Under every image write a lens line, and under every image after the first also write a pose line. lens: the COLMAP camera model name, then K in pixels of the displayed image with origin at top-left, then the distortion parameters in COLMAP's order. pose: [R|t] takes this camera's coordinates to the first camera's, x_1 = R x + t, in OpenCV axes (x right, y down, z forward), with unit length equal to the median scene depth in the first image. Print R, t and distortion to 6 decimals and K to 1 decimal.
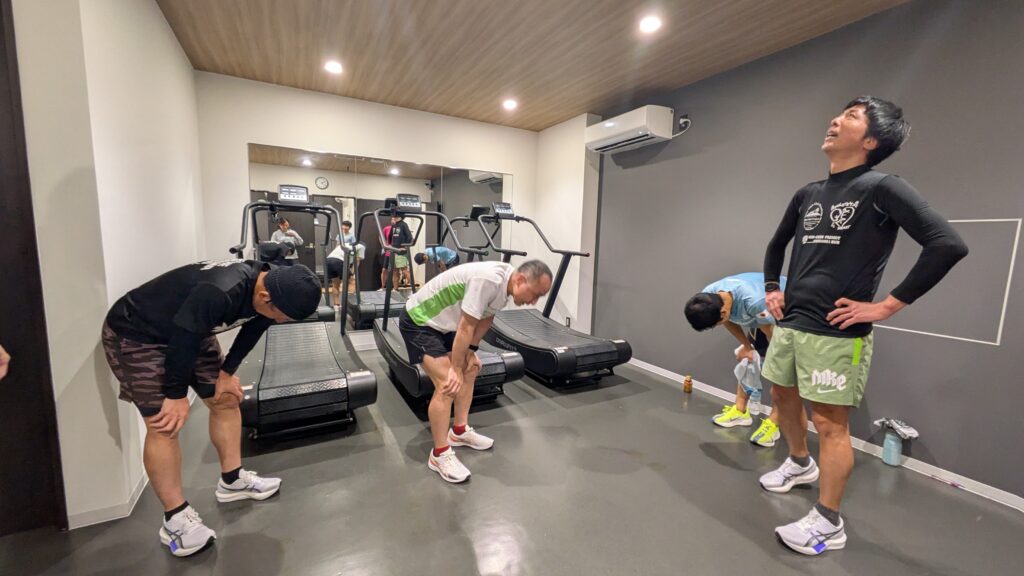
lens RADIAL K [[401.5, 0, 511.2], [0, 401.5, 290.3], [0, 0, 1]] dist [-0.004384, -0.000084]
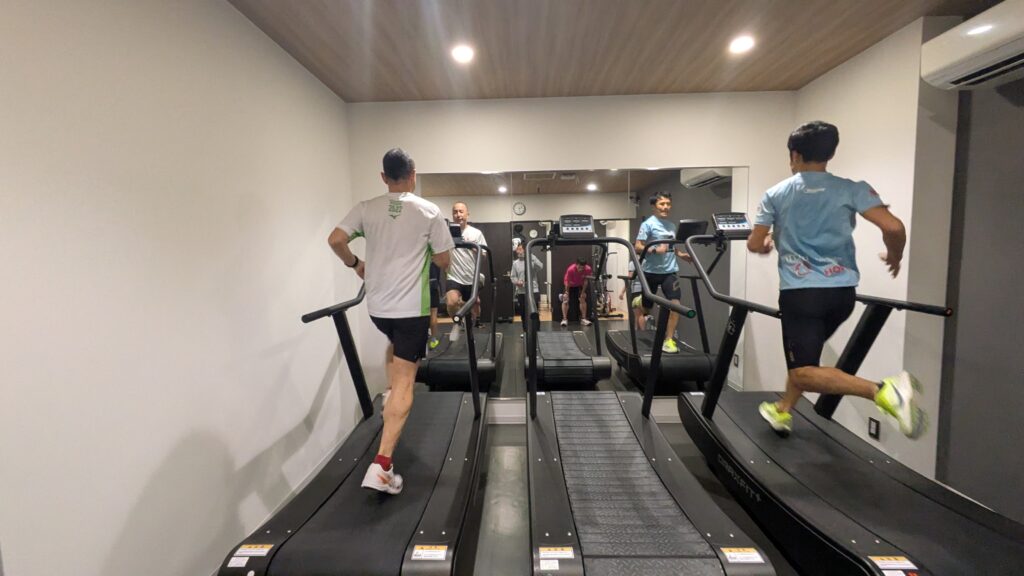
lens RADIAL K [[401.5, 0, 514.1], [0, 401.5, 284.4], [0, 0, 1]] dist [-0.004384, -0.000084]
pose [[0.863630, -0.006742, -0.504081, 0.001318], [-0.018200, 0.998842, -0.044540, -0.080124], [0.503798, 0.047641, 0.862507, 0.327339]]
